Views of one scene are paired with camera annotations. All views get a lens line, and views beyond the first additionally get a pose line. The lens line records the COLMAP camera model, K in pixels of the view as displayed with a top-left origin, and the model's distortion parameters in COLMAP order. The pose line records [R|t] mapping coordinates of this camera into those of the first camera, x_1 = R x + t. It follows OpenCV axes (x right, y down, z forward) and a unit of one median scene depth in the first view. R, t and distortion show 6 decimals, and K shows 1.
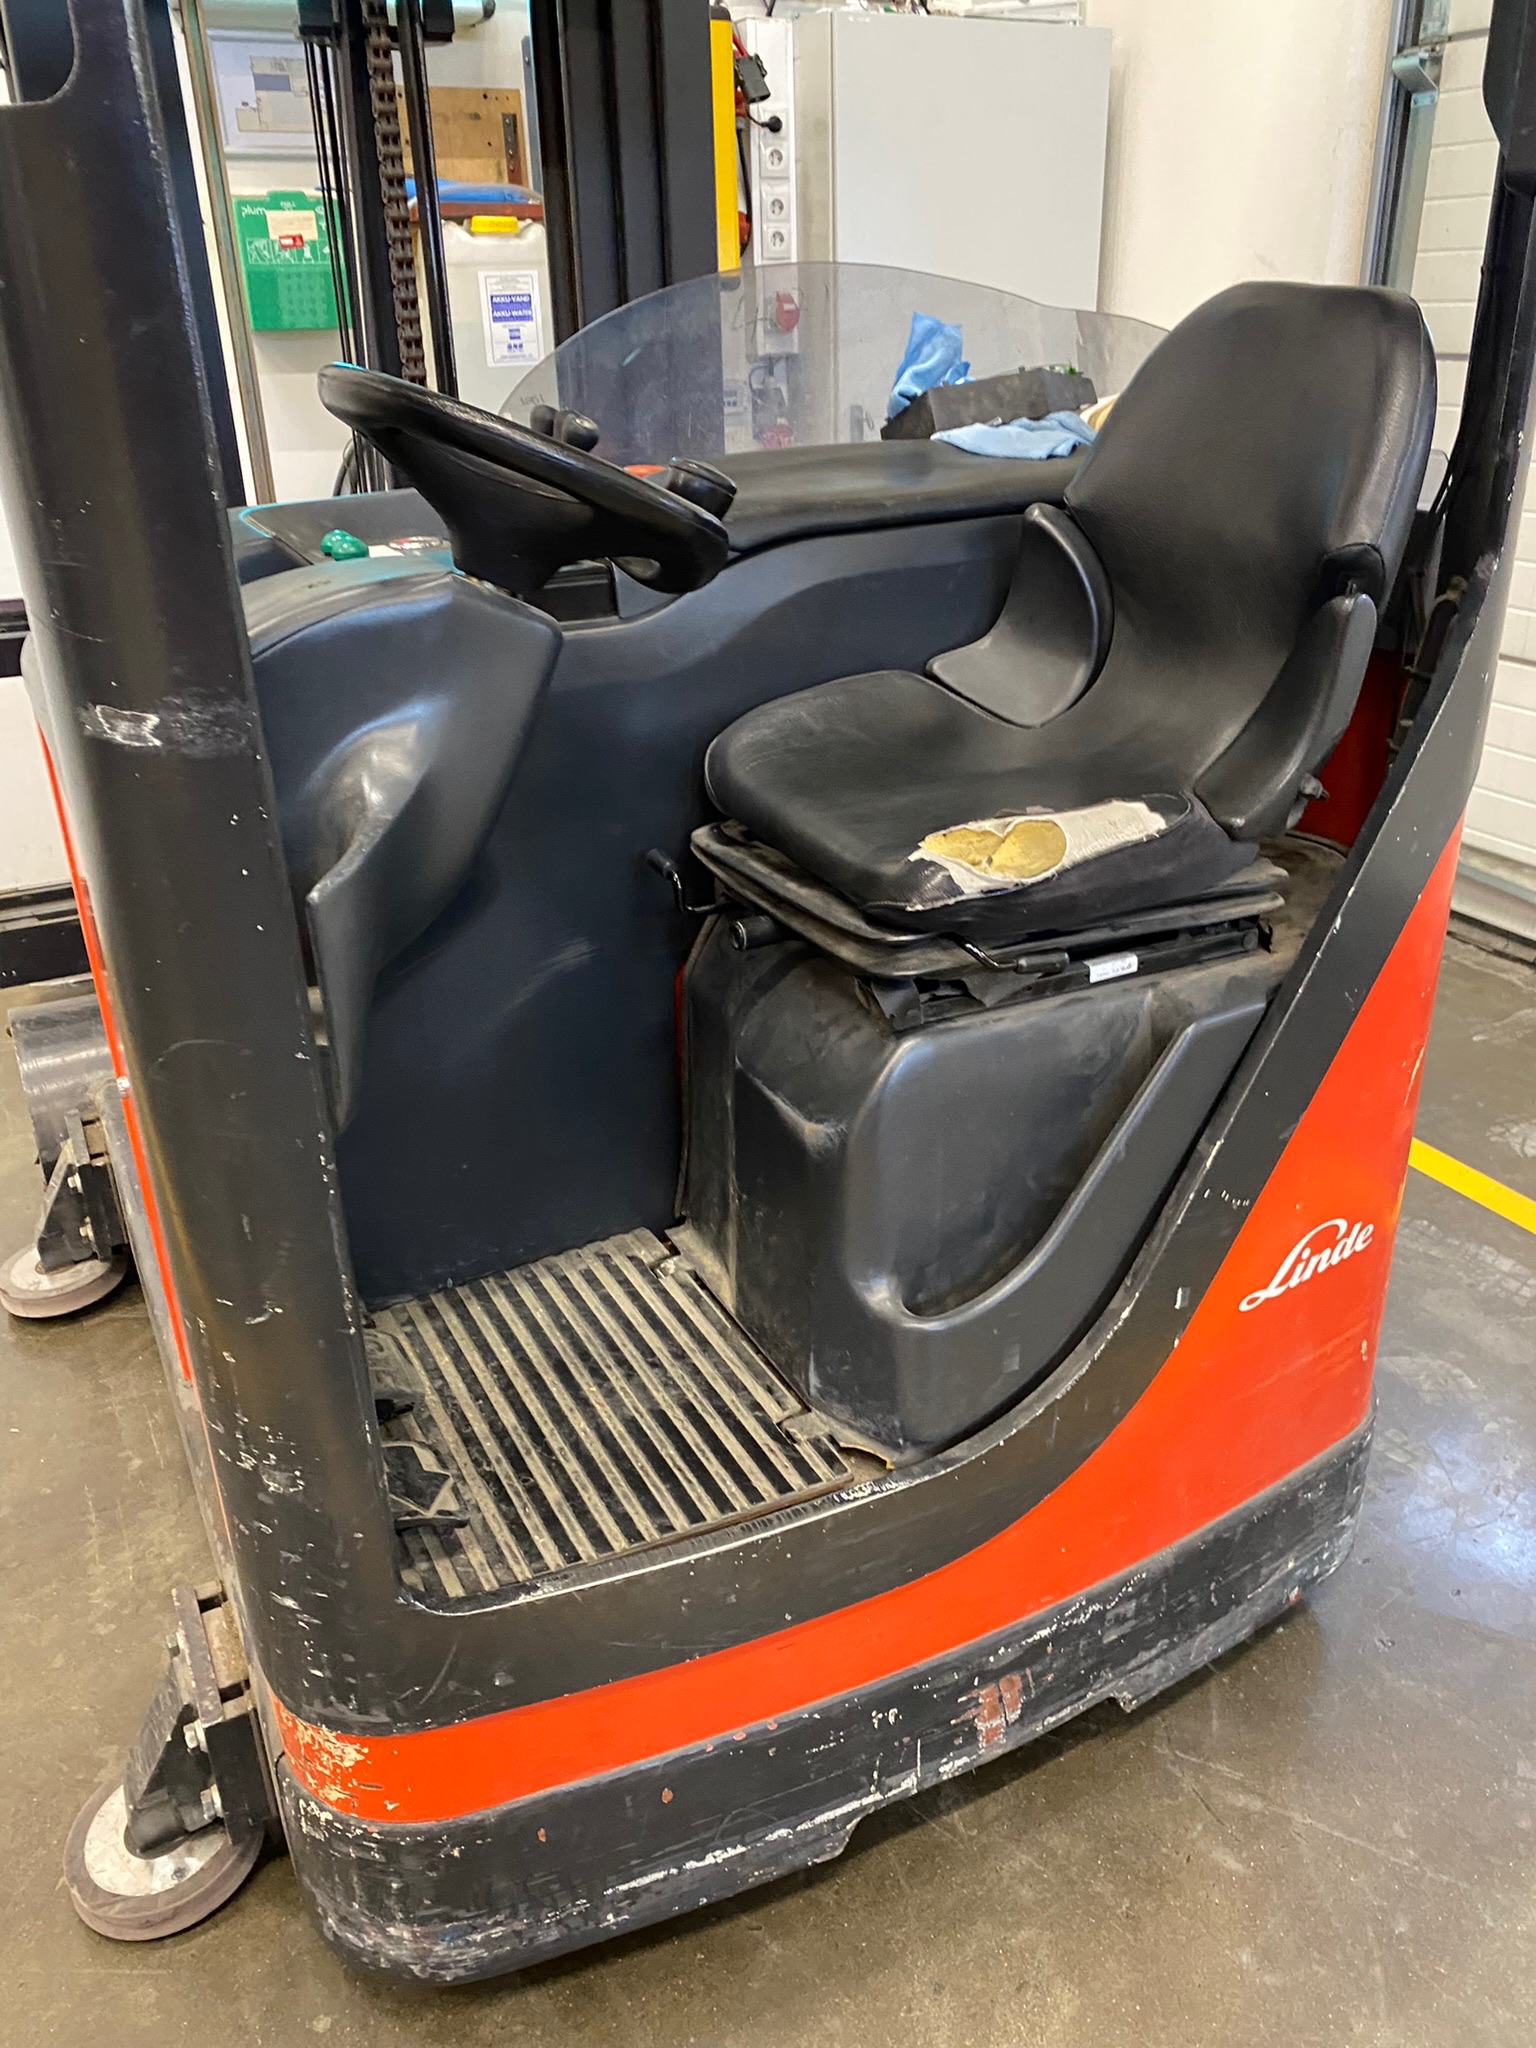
lens RADIAL K [[1583.7, 0, 784.1], [0, 1583.7, 1020.3], [0, 0, 1]] dist [0.035654, -0.027617]
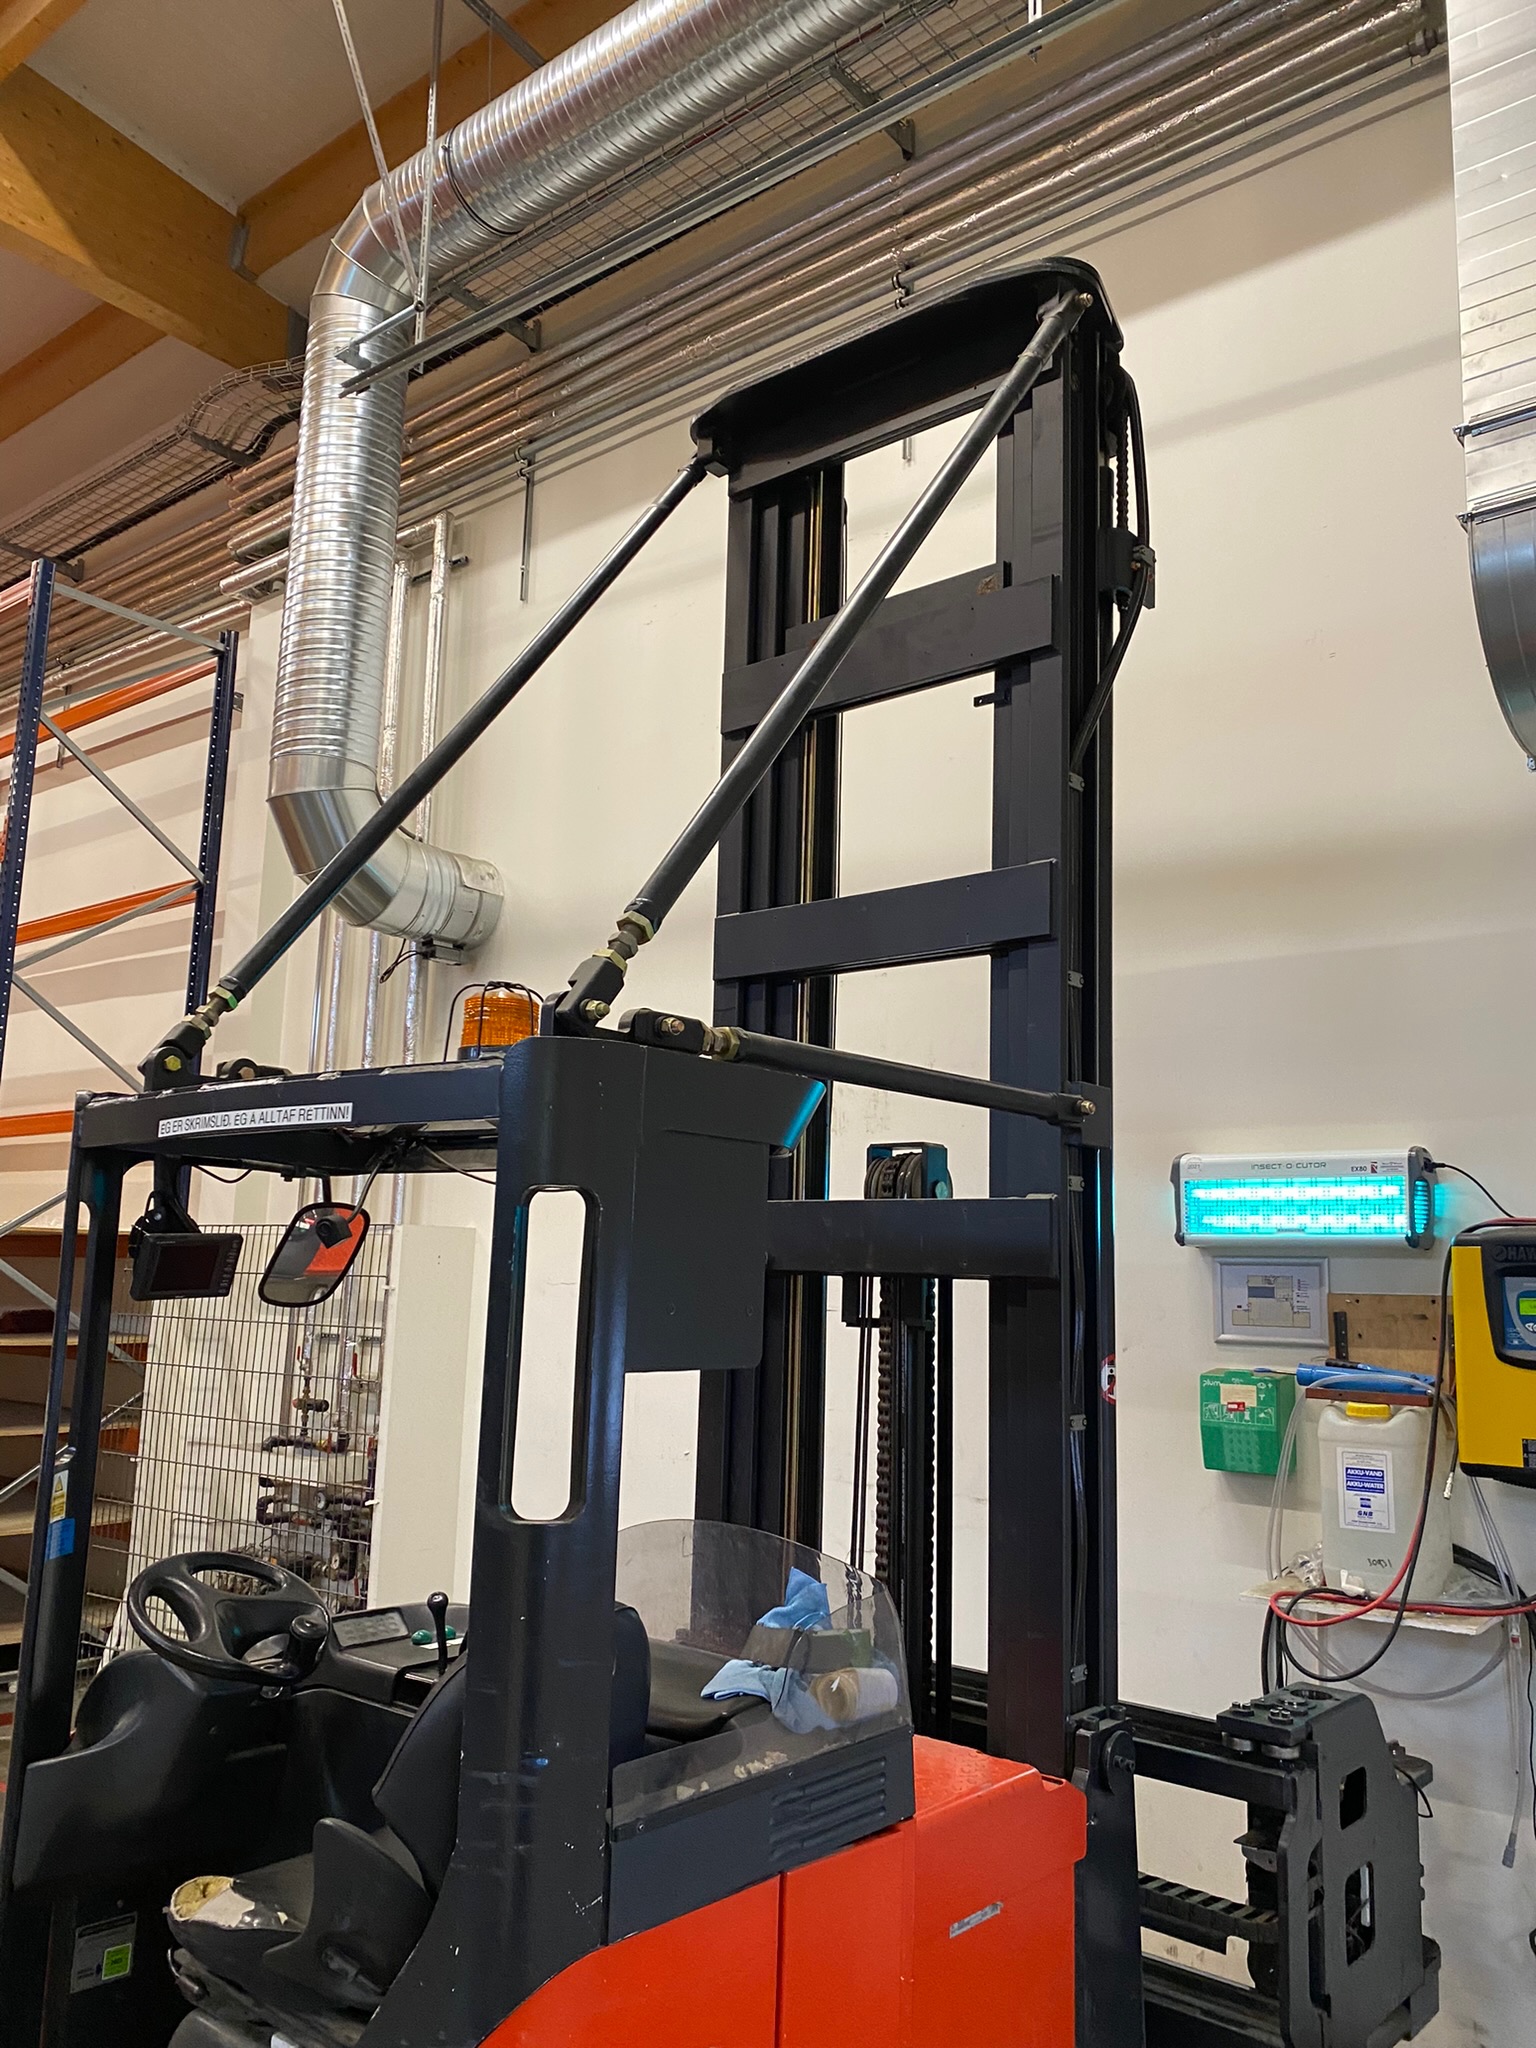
lens RADIAL K [[1584.8, 0, 799.5], [0, 1584.8, 1025.7], [0, 0, 1]] dist [0.011157, -0.014539]
pose [[0.387176, -0.118059, -0.914416, 1.609593], [-0.417383, 0.861885, -0.288002, -0.539417], [0.822123, 0.493170, 0.284425, 0.484570]]
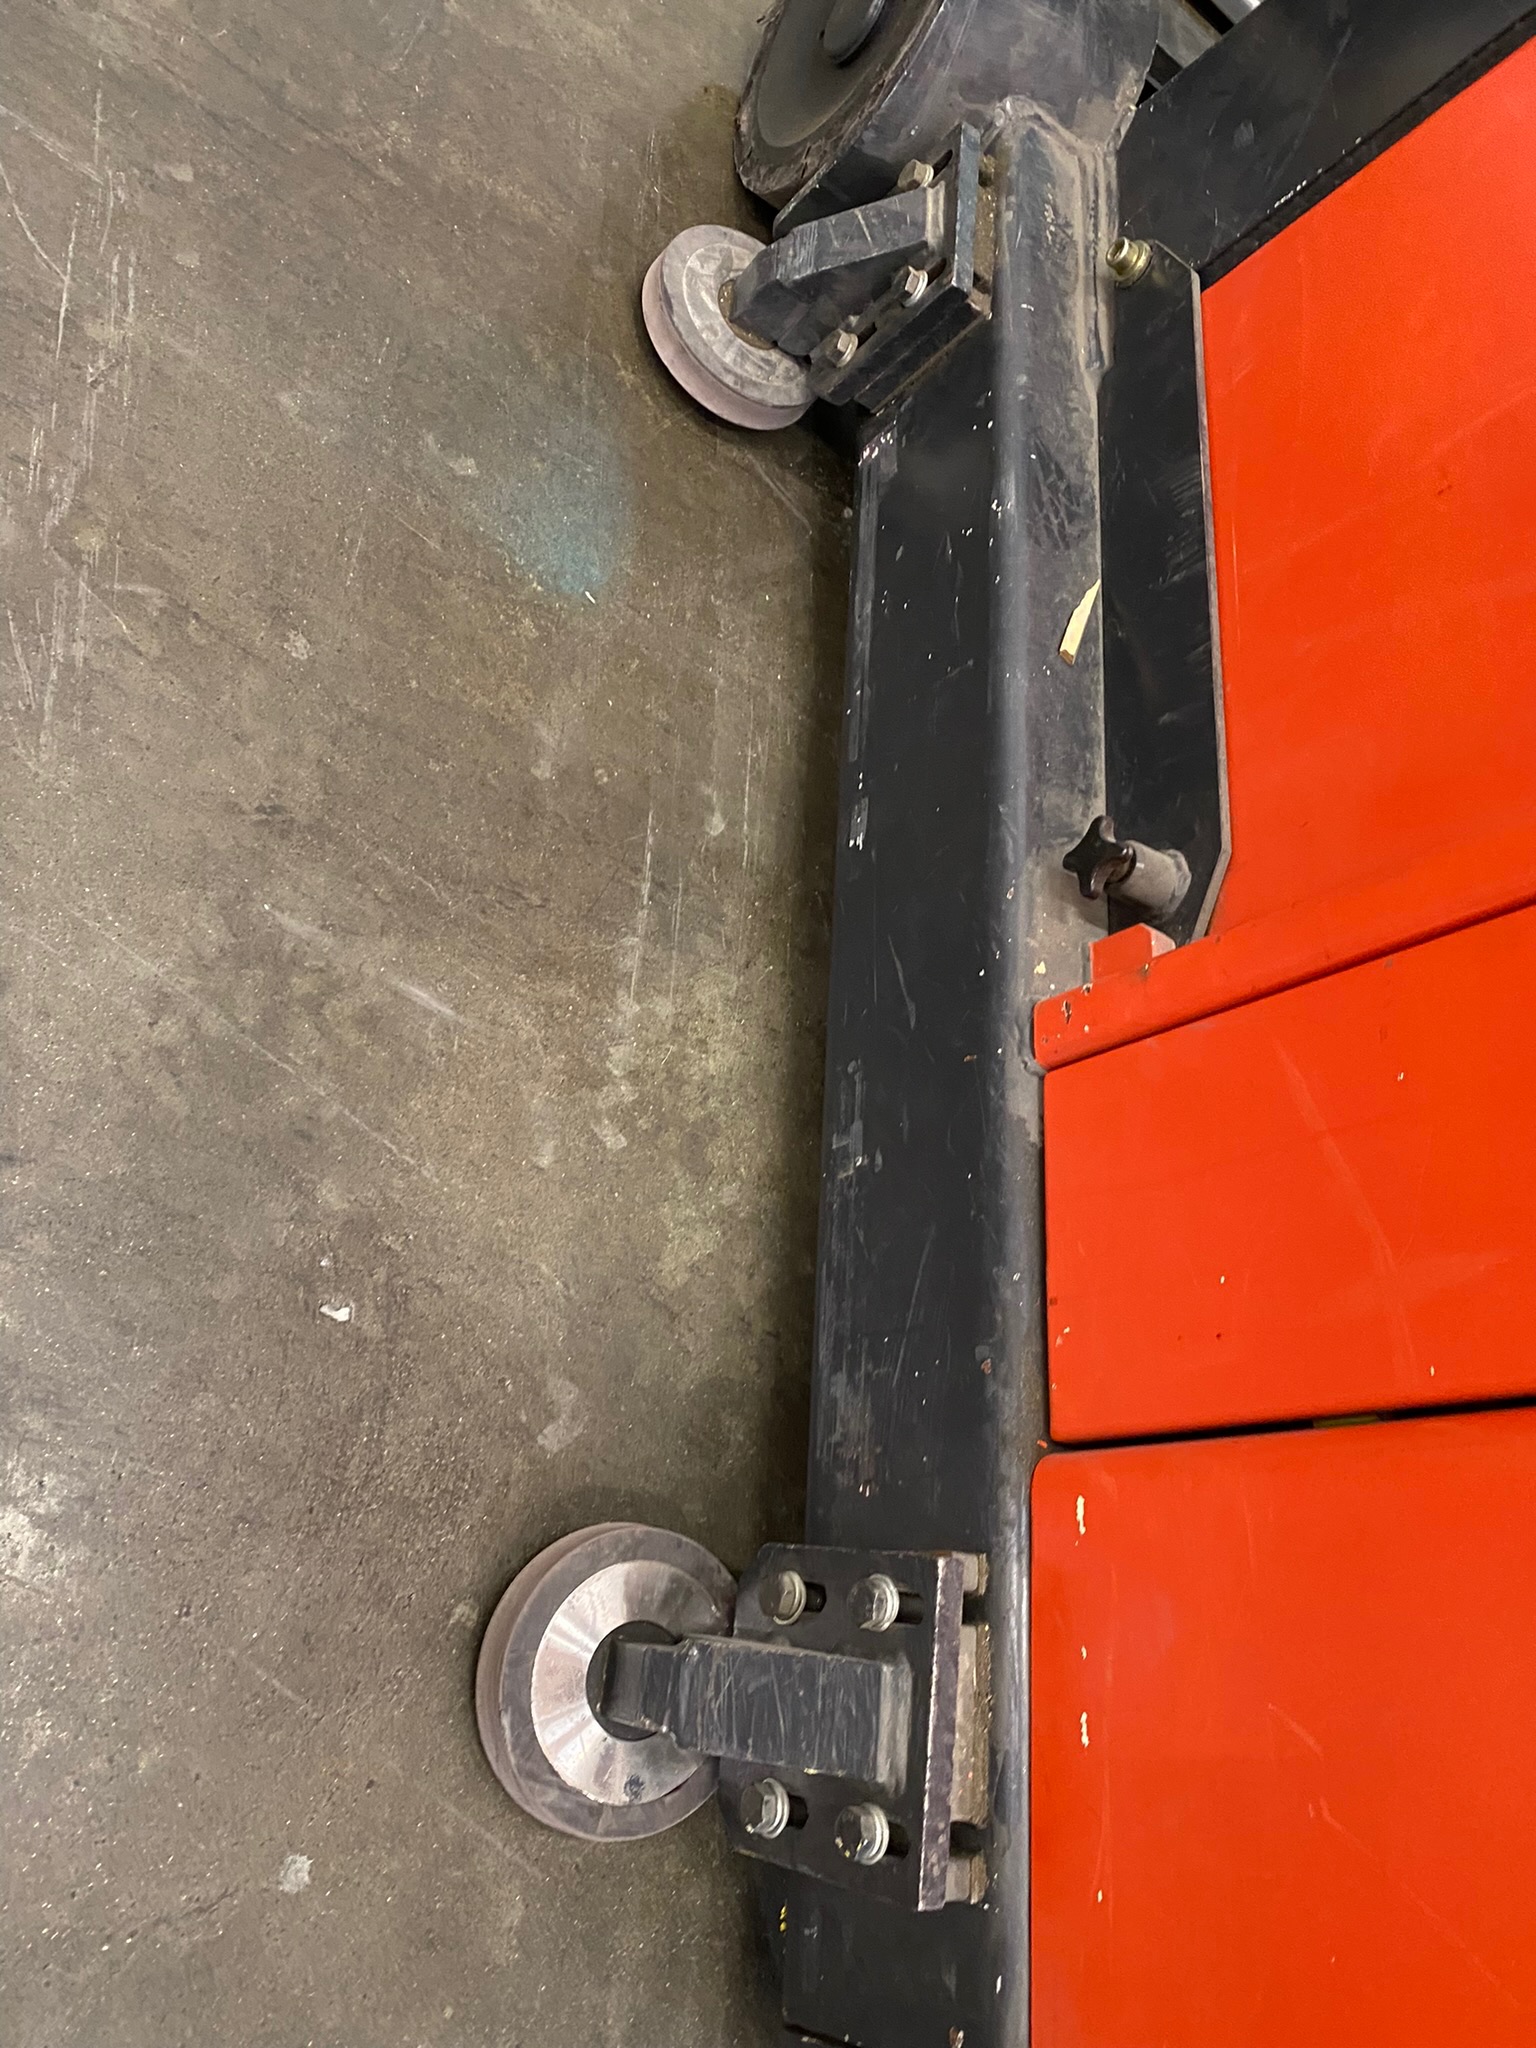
lens RADIAL K [[1583.7, 0, 784.1], [0, 1583.7, 1020.3], [0, 0, 1]] dist [0.035654, -0.027617]
pose [[0.664174, 0.672781, 0.325943, -0.754349], [-0.738567, 0.523024, 0.425400, 0.053737], [0.115726, -0.523270, 0.844272, 0.625786]]
